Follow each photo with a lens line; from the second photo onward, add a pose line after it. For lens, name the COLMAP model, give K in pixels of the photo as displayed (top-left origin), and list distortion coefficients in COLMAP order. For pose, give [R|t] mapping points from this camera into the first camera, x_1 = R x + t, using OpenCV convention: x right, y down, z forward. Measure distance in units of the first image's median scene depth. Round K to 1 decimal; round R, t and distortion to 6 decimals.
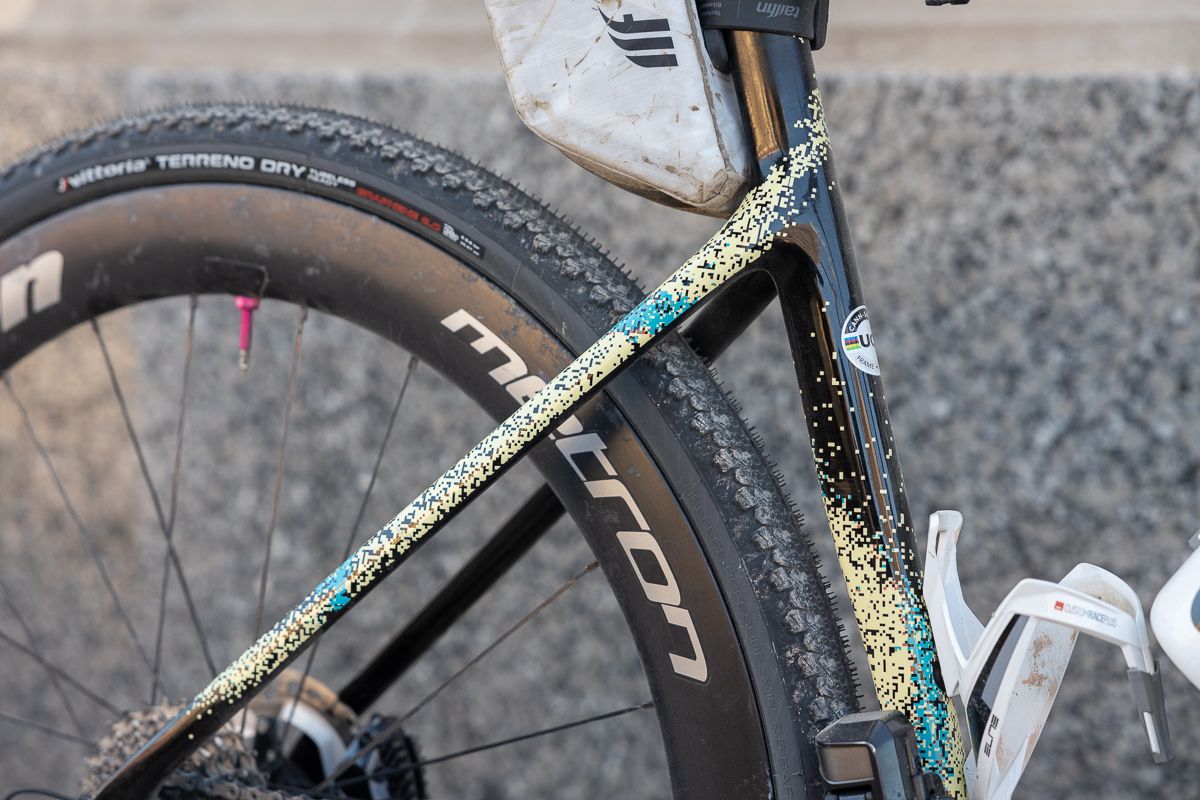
lens RADIAL K [[2375.6, 0, 602.7], [0, 2375.6, 355.6], [0, 0, 1]] dist [0.062075, 0.000000]
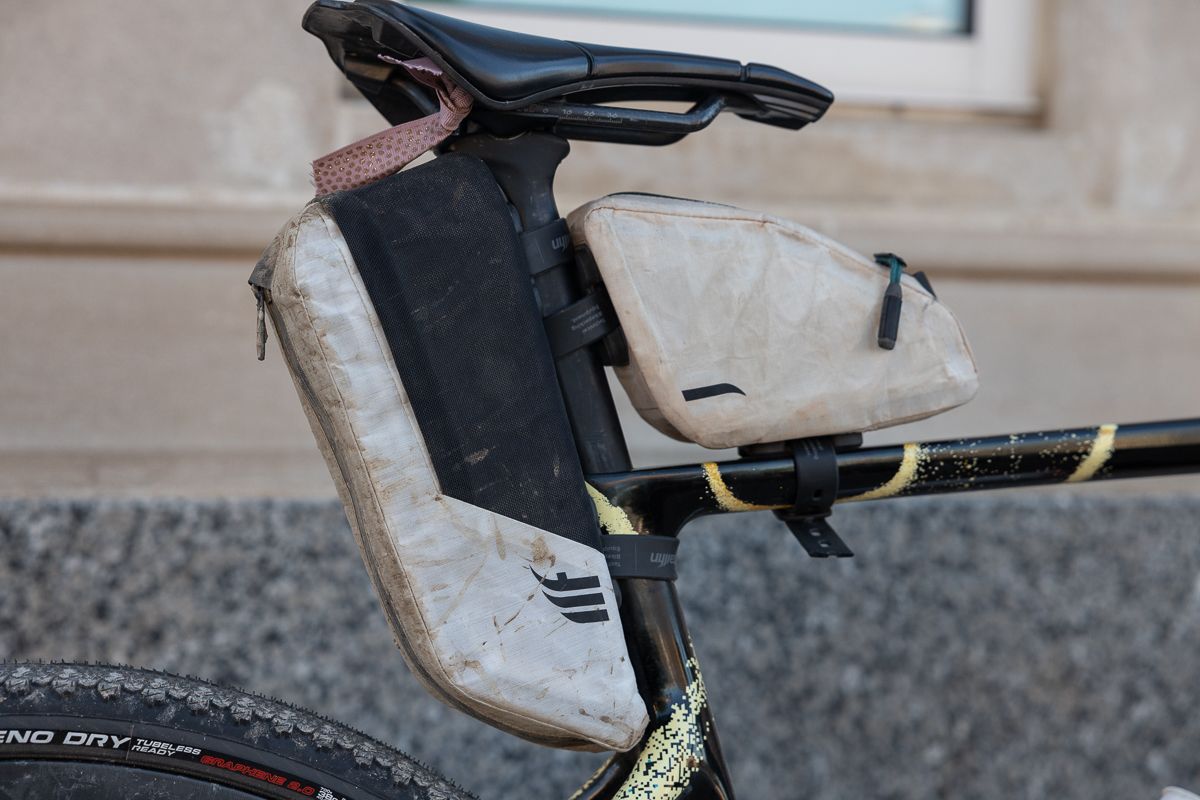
lens RADIAL K [[2257.6, 0, 602.5], [0, 2257.6, 399.2], [0, 0, 1]] dist [0.039256, 0.000000]
pose [[0.694271, -0.022120, 0.719374, -0.617737], [0.063014, 0.997557, -0.030142, -0.171043], [-0.716950, 0.066257, 0.693969, 0.277553]]
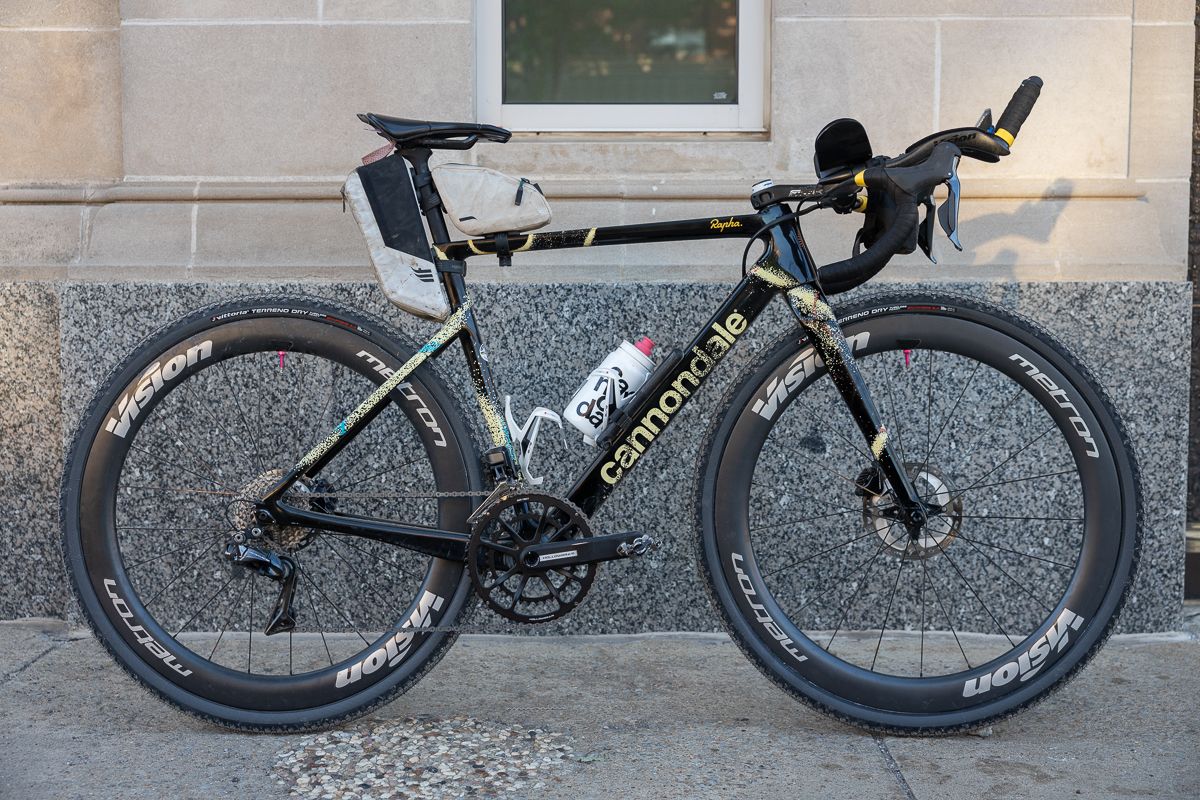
lens RADIAL K [[1683.8, 0, 606.0], [0, 1683.8, 397.8], [0, 0, 1]] dist [-0.018322, 0.000000]
pose [[0.880399, -0.035874, 0.472874, -0.903378], [0.057811, 0.997817, -0.031934, 0.147346], [-0.470696, 0.055452, 0.880551, -1.330220]]
